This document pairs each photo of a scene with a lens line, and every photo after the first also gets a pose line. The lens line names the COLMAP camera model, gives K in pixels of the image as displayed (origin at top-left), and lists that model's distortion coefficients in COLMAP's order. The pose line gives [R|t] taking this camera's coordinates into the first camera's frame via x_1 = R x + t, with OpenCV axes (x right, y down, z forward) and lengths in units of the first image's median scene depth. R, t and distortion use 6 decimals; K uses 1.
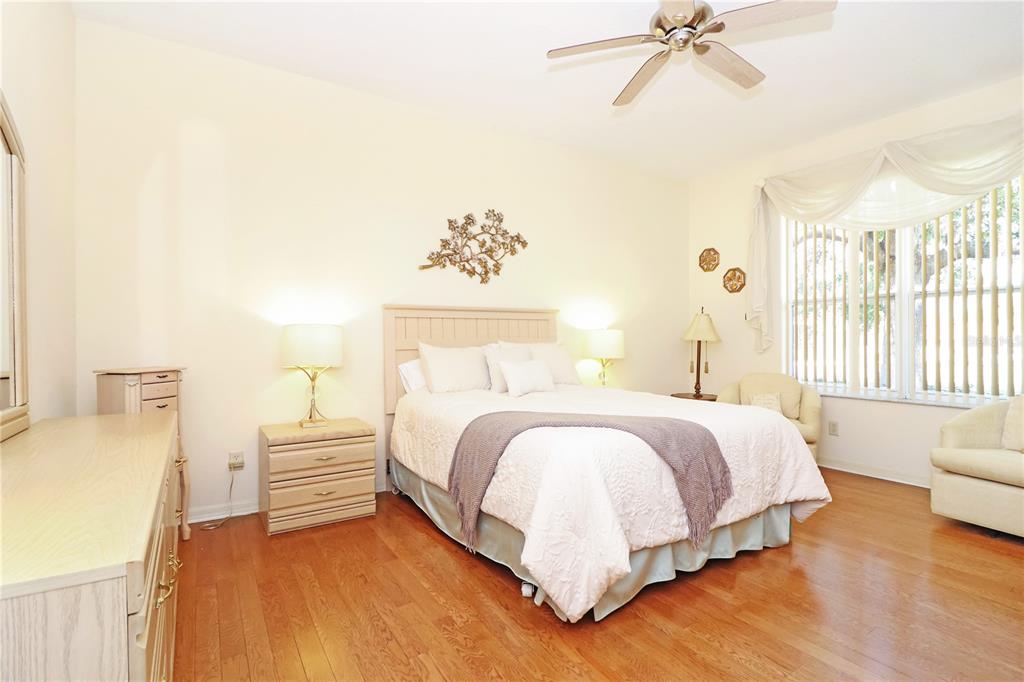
lens RADIAL K [[491.3, 0, 503.4], [0, 491.3, 346.3], [0, 0, 1]] dist [-0.002074, -0.000424]
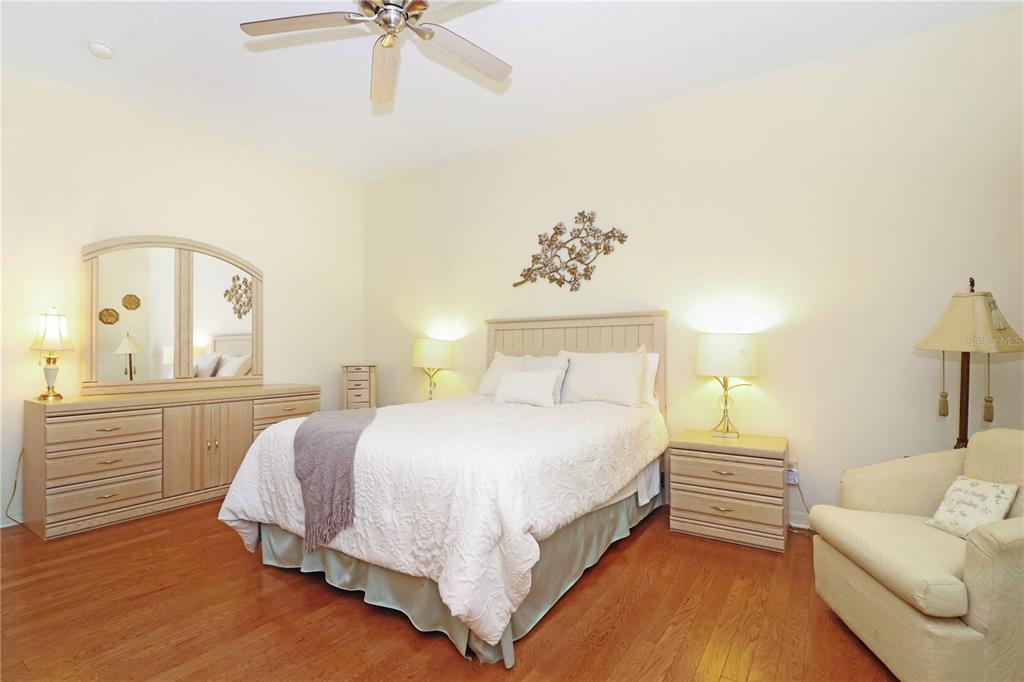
lens RADIAL K [[491.3, 0, 504.2], [0, 491.3, 338.5], [0, 0, 1]] dist [-0.002074, -0.000424]
pose [[0.414418, -0.020326, -0.909860, 0.773301], [-0.007316, 0.999644, -0.025664, -0.009284], [0.910057, 0.017292, 0.414122, 0.481062]]
